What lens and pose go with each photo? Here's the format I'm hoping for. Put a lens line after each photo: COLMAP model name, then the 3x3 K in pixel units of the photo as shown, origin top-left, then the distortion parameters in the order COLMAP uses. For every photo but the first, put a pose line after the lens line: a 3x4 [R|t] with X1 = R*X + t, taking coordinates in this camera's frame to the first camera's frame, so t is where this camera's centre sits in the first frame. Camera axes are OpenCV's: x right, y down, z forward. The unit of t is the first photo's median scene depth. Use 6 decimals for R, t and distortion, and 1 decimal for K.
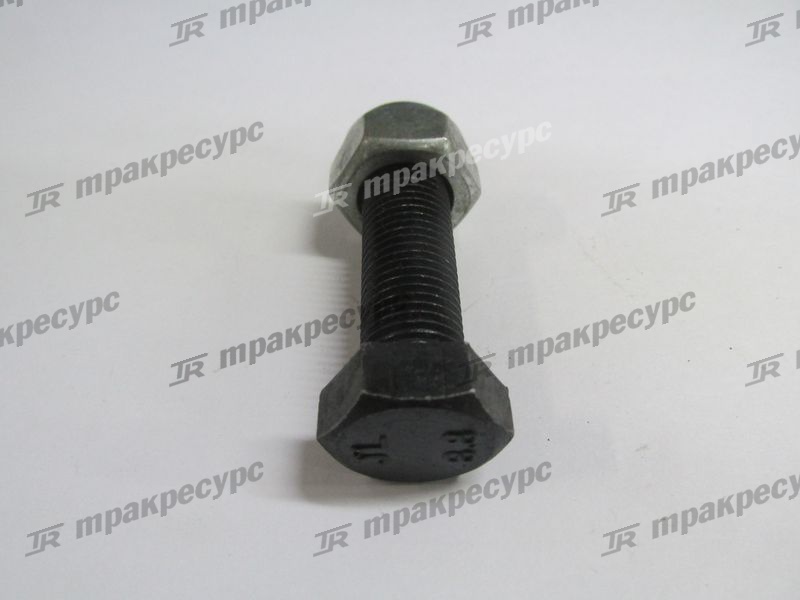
lens RADIAL K [[641.2, 0, 400.0], [0, 641.2, 300.0], [0, 0, 1]] dist [-0.000860, 0.002849]
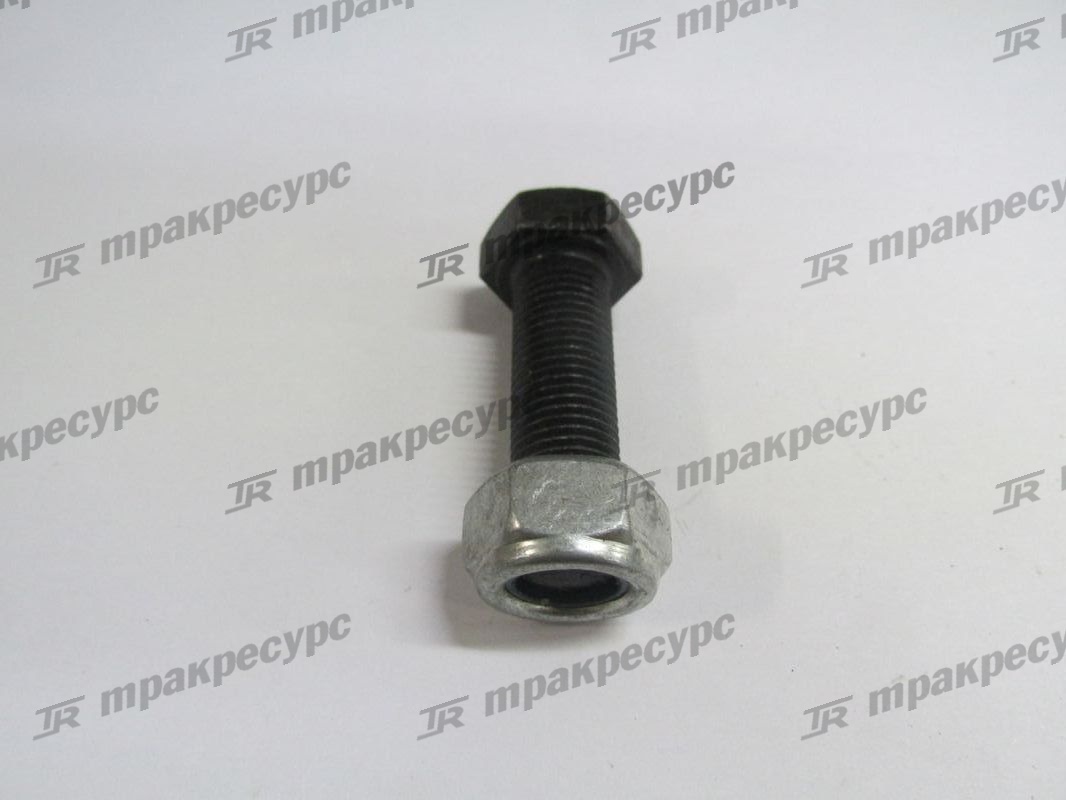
lens RADIAL K [[854.4, 0, 533.0], [0, 854.4, 400.0], [0, 0, 1]] dist [-0.000860, 0.002849]
pose [[0.999999, 0.000184, 0.001053, 1.669302], [-0.000185, 1.000000, 0.000841, 0.000131], [-0.001053, -0.000841, 0.999999, -0.007050]]
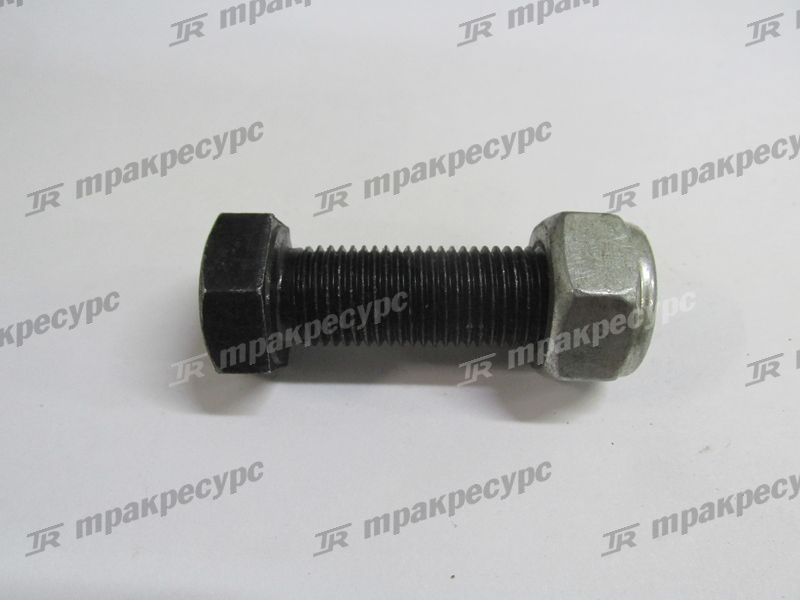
lens RADIAL K [[641.2, 0, 400.0], [0, 641.2, 300.0], [0, 0, 1]] dist [-0.000860, 0.002849]
pose [[1.000000, -0.000053, -0.000245, -0.448896], [0.000053, 1.000000, -0.000167, 0.000103], [0.000245, 0.000167, 1.000000, -0.000056]]
